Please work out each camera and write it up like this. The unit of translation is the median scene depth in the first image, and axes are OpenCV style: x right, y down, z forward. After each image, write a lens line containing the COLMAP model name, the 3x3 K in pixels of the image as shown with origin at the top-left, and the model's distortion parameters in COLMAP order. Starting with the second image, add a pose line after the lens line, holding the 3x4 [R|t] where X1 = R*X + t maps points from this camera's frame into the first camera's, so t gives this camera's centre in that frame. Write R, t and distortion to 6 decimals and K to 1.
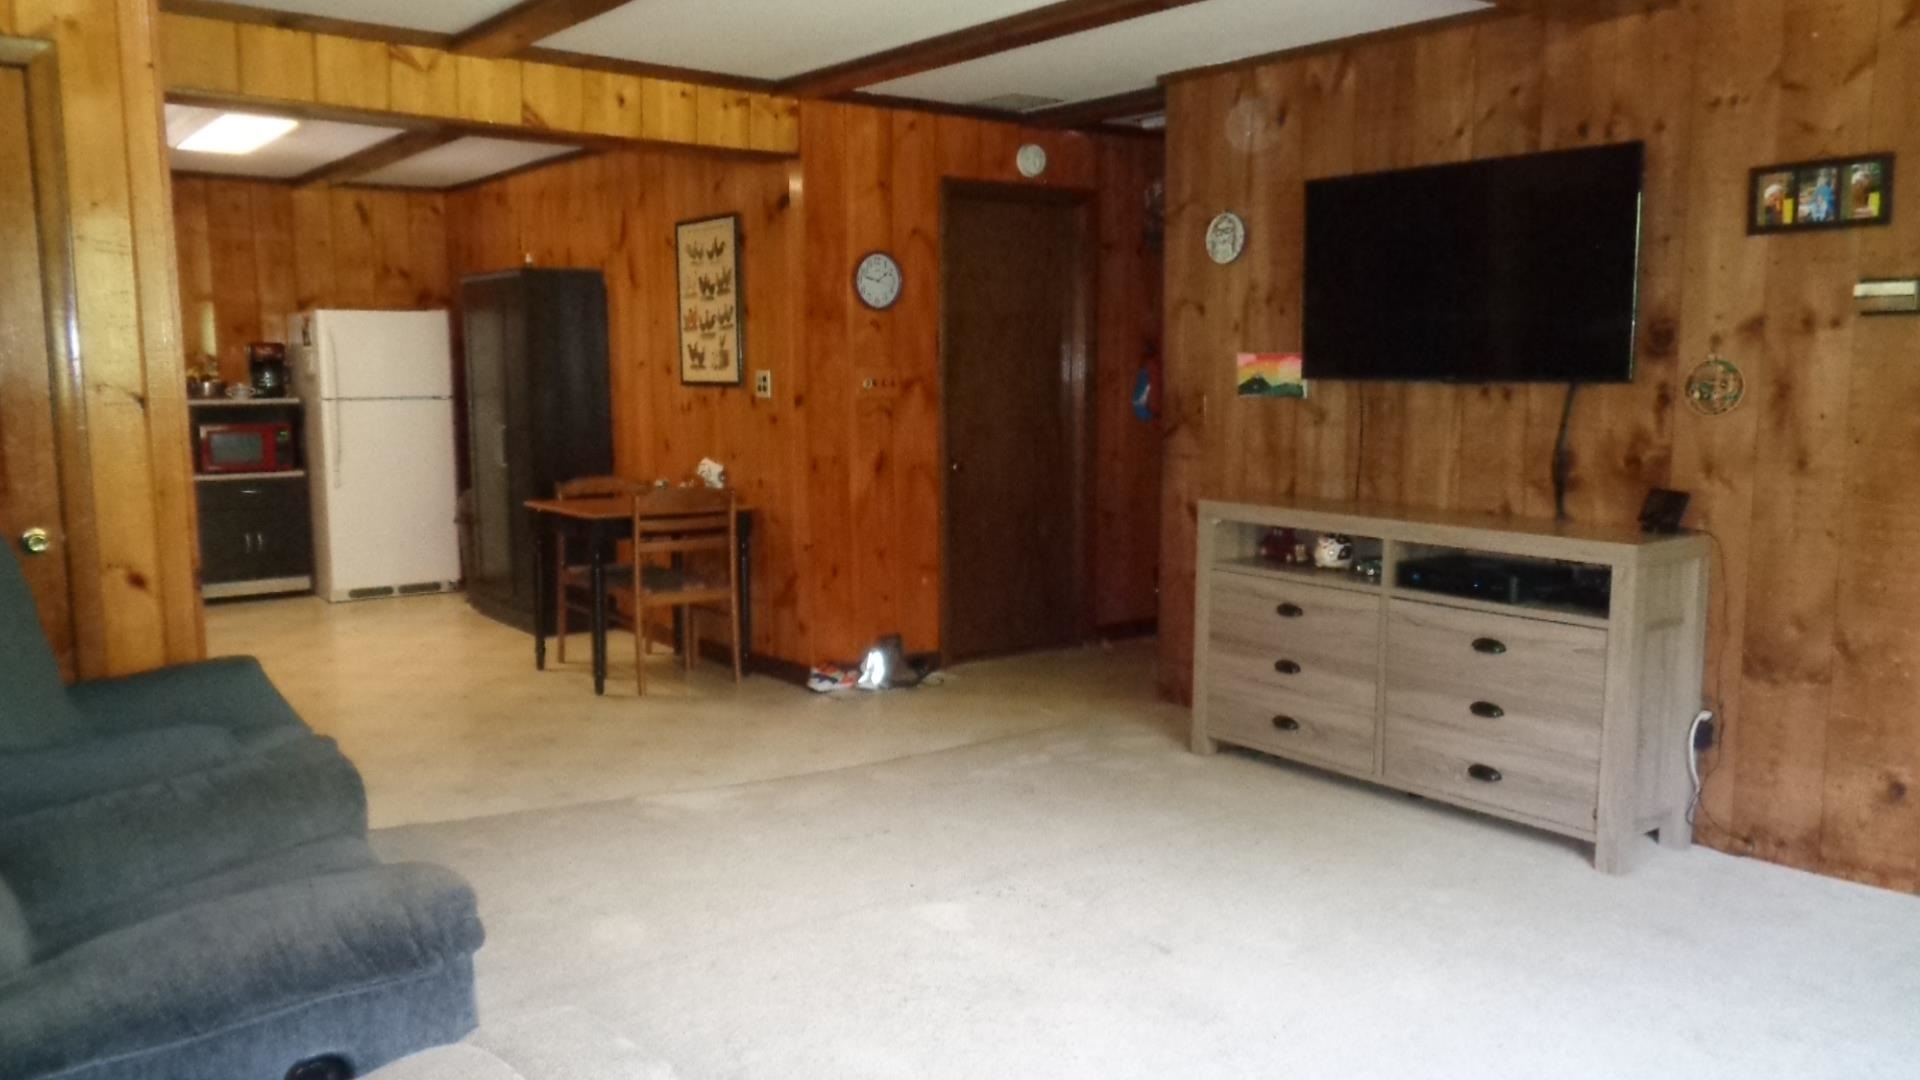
lens RADIAL K [[1481.5, 0, 968.2], [0, 1481.5, 530.3], [0, 0, 1]] dist [0.027369, -0.010277]
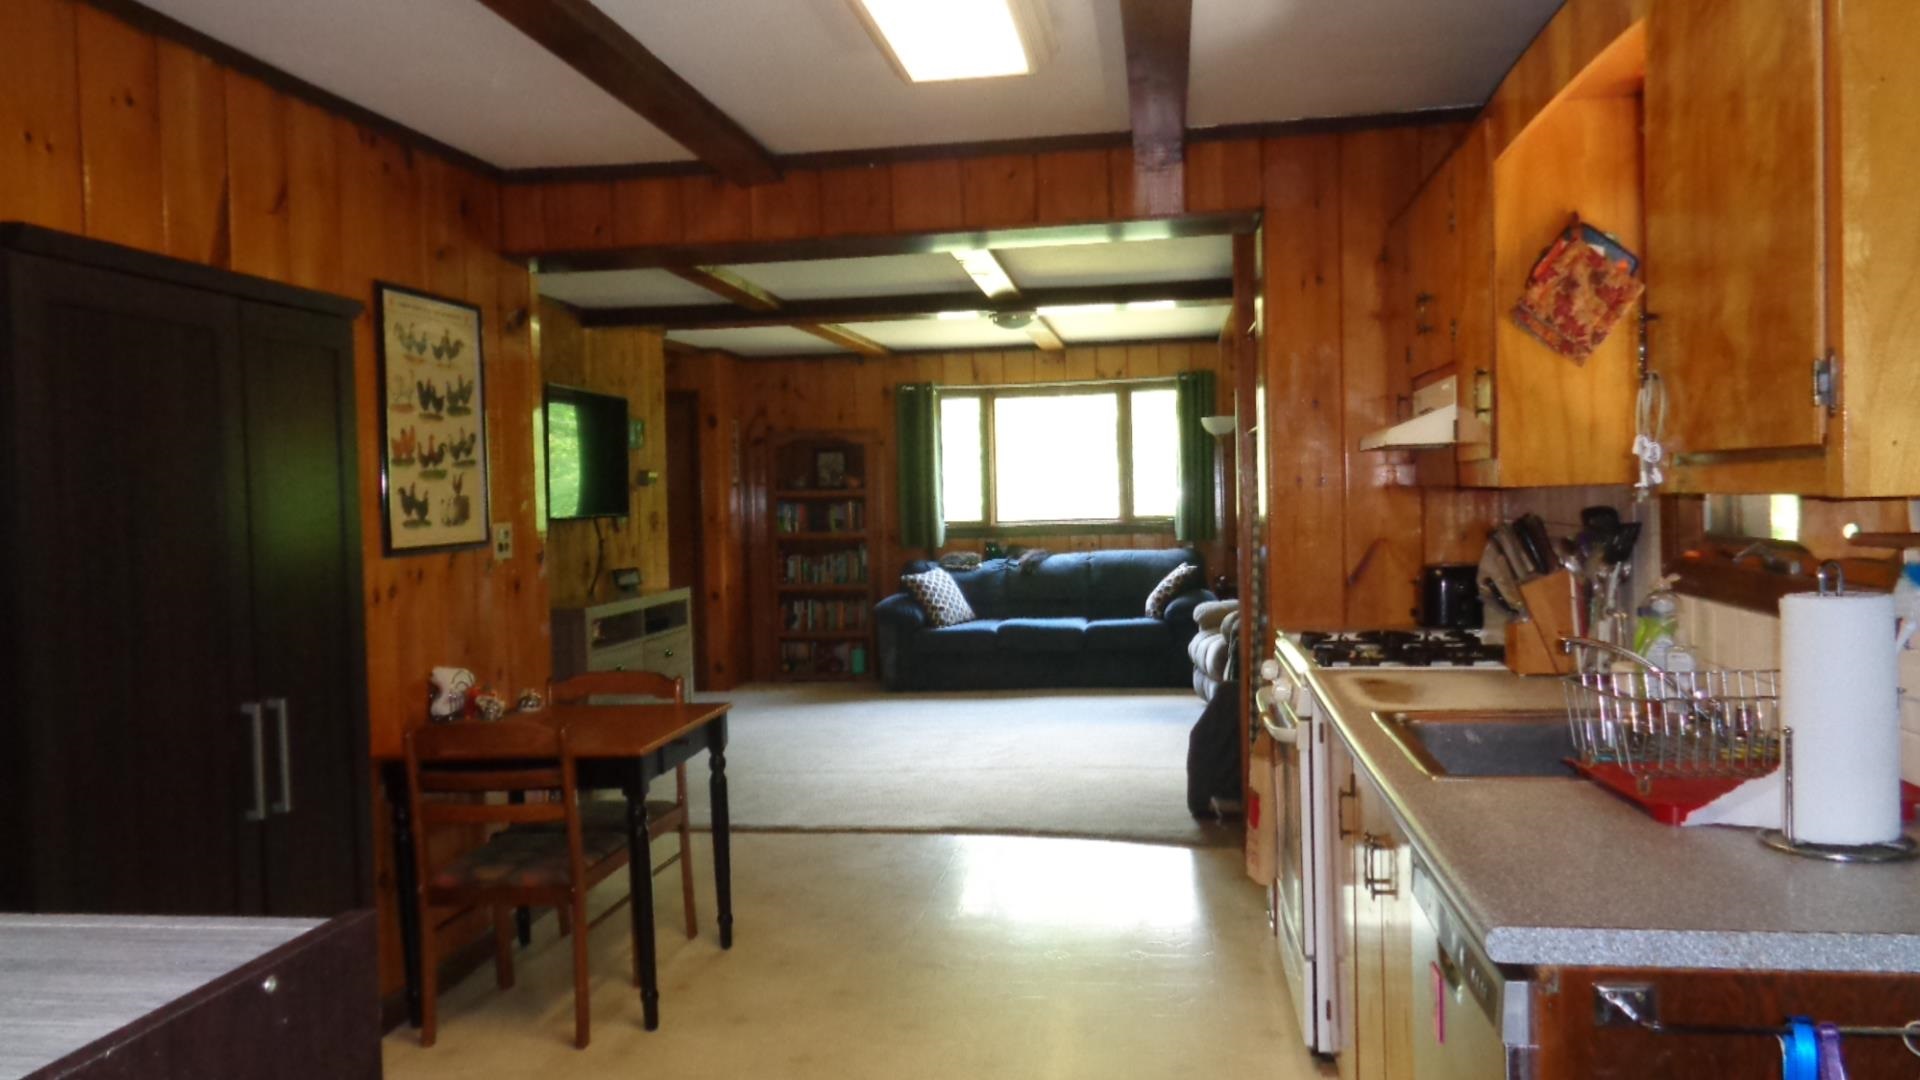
lens RADIAL K [[1481.5, 0, 958.9], [0, 1481.5, 538.9], [0, 0, 1]] dist [0.027369, -0.010277]
pose [[-0.701244, -0.002604, 0.712917, -0.836560], [0.111959, 0.987183, 0.113732, -0.159417], [-0.704075, 0.159571, -0.691964, 1.358476]]
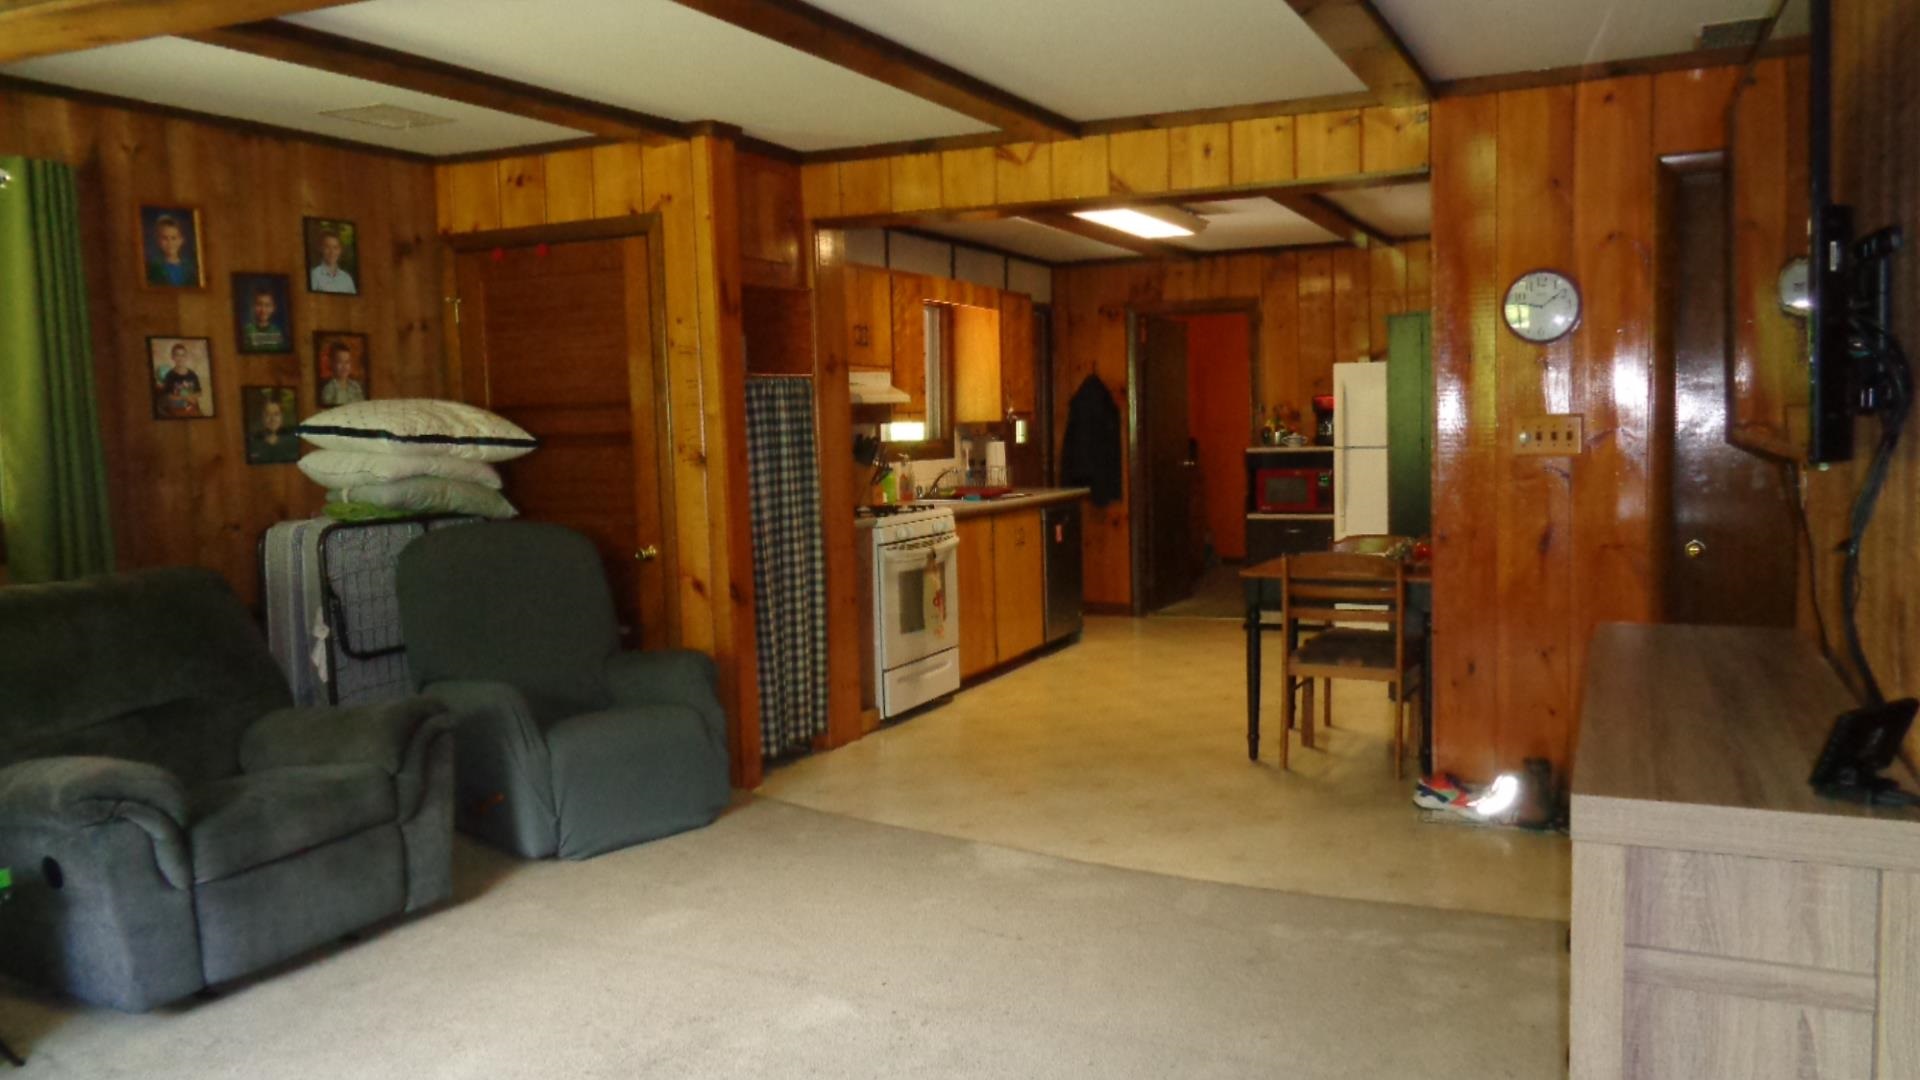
lens RADIAL K [[1481.5, 0, 963.1], [0, 1481.5, 527.1], [0, 0, 1]] dist [0.027369, -0.010277]
pose [[0.459360, 0.055547, -0.886511, 0.496049], [-0.076776, 0.996790, 0.022674, -0.045621], [0.884926, 0.057648, 0.462151, 0.365943]]
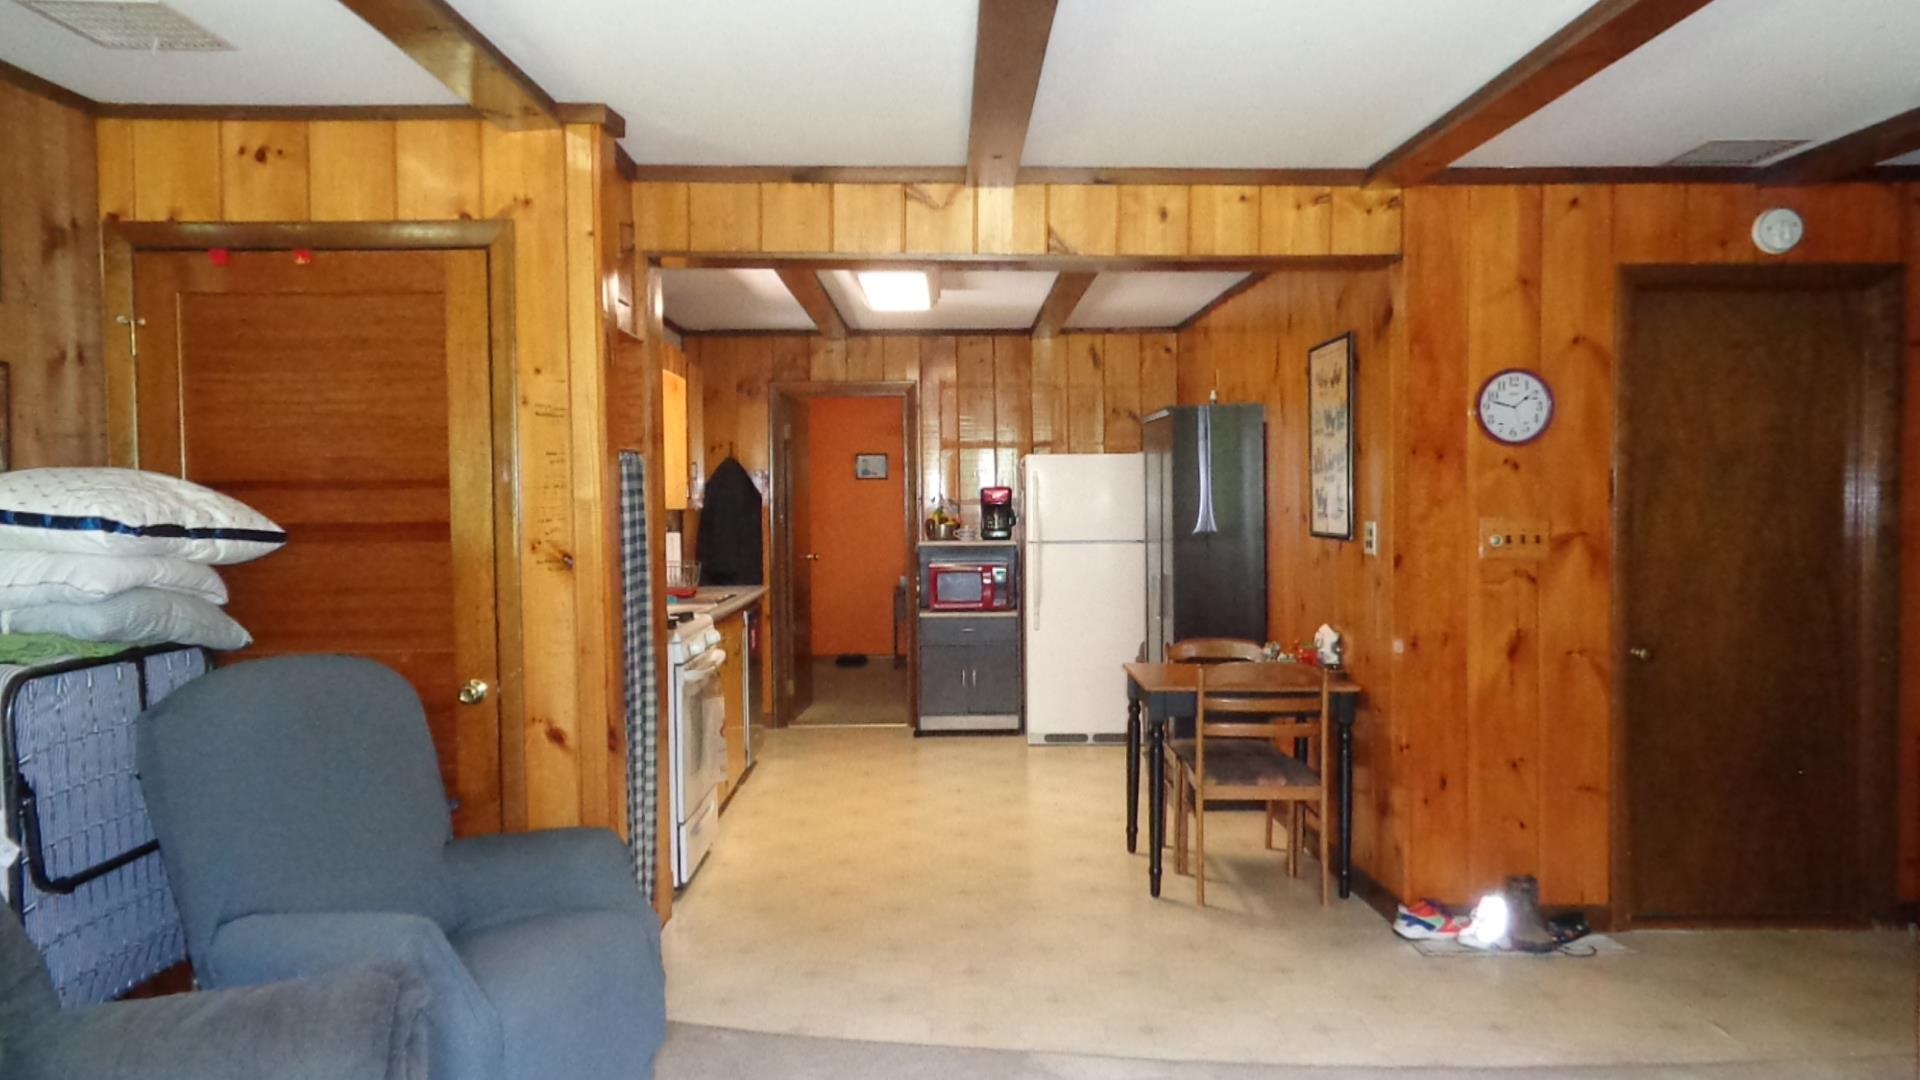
lens RADIAL K [[1481.5, 0, 966.5], [0, 1481.5, 533.0], [0, 0, 1]] dist [0.027369, -0.010277]
pose [[0.806448, 0.013530, -0.591150, 0.163551], [-0.063080, 0.996002, -0.063257, -0.036420], [0.587931, 0.088303, 0.804077, 0.218776]]
